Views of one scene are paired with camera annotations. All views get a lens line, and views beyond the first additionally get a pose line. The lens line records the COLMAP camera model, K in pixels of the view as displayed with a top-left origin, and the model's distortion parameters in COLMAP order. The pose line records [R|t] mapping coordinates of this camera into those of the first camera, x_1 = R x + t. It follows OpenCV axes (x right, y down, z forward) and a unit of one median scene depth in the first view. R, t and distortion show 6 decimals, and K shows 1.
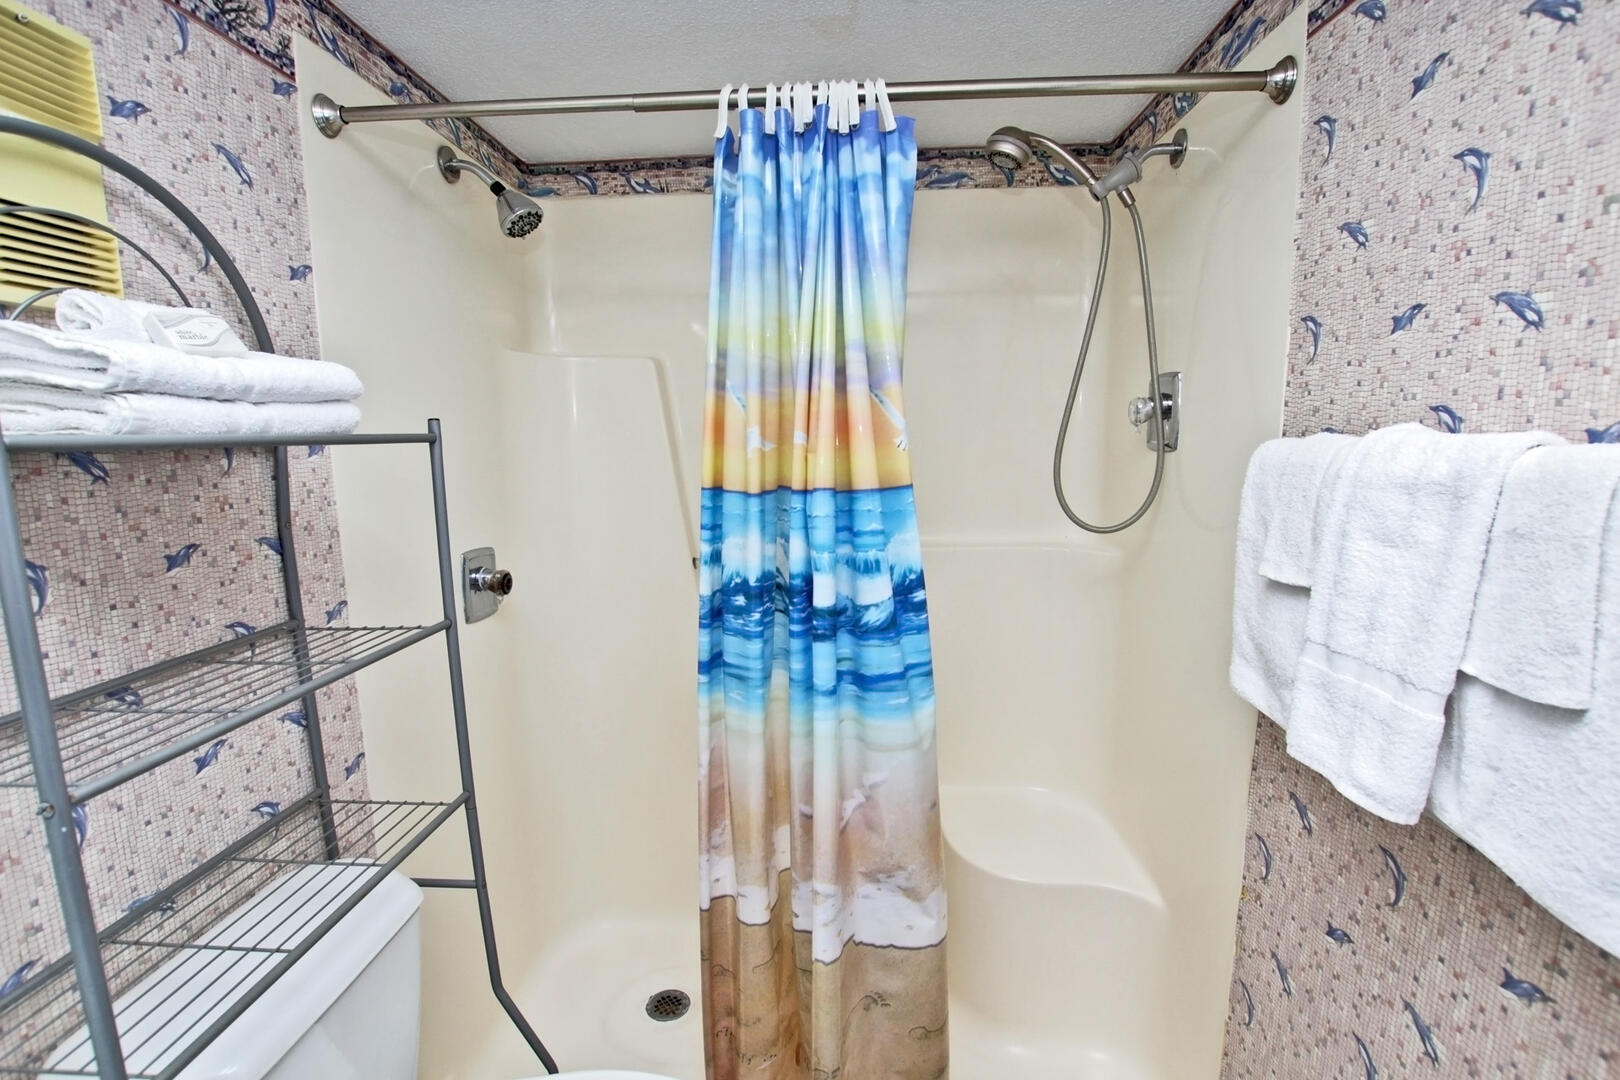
lens RADIAL K [[753.8, 0, 809.4], [0, 753.8, 547.9], [0, 0, 1]] dist [-0.027114, 0.001500]
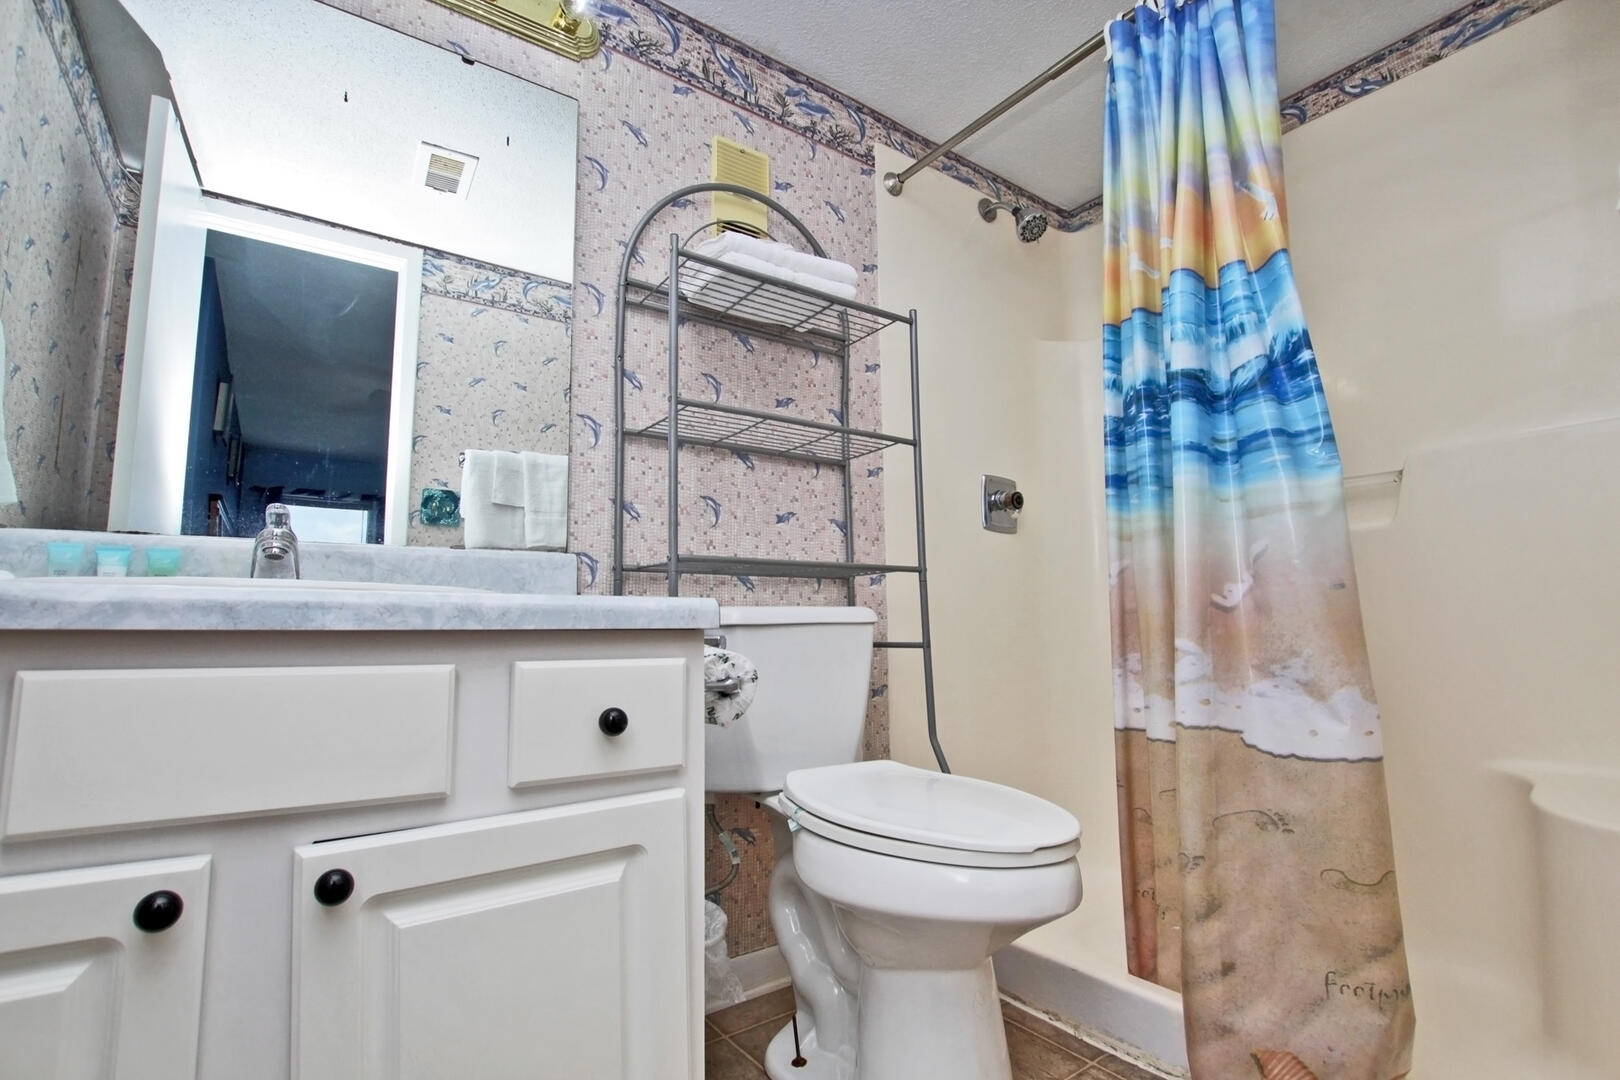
lens RADIAL K [[753.8, 0, 809.4], [0, 753.8, 547.9], [0, 0, 1]] dist [-0.027114, 0.001500]
pose [[0.625404, -0.080260, -0.776162, 0.464097], [-0.115477, 0.974223, -0.193788, 0.553009], [0.771709, 0.210824, 0.600016, 0.010238]]
